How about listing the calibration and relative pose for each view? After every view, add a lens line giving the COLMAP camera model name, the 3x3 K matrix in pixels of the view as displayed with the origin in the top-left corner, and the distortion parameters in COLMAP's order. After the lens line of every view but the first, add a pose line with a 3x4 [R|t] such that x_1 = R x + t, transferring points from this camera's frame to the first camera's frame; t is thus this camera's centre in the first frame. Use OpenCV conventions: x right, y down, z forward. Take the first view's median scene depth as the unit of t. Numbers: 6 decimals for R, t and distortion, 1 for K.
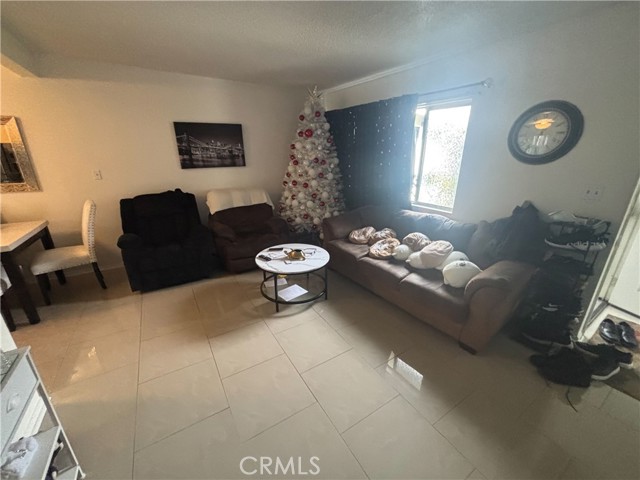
lens RADIAL K [[255.4, 0, 319.0], [0, 255.4, 243.0], [0, 0, 1]] dist [-0.002460, -0.000230]
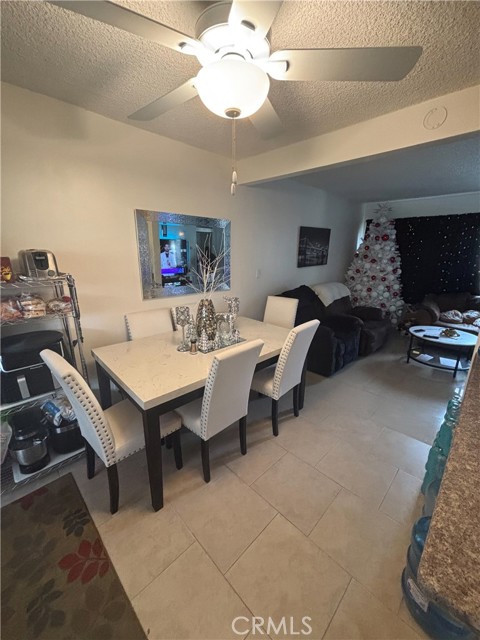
lens RADIAL K [[255.4, 0, 240.6], [0, 255.4, 316.5], [0, 0, 1]] dist [-0.002460, -0.000230]
pose [[0.972628, -0.058555, 0.224868, -1.003158], [0.077059, 0.994246, -0.074406, -0.015134], [-0.219218, 0.089698, 0.971544, -0.003763]]
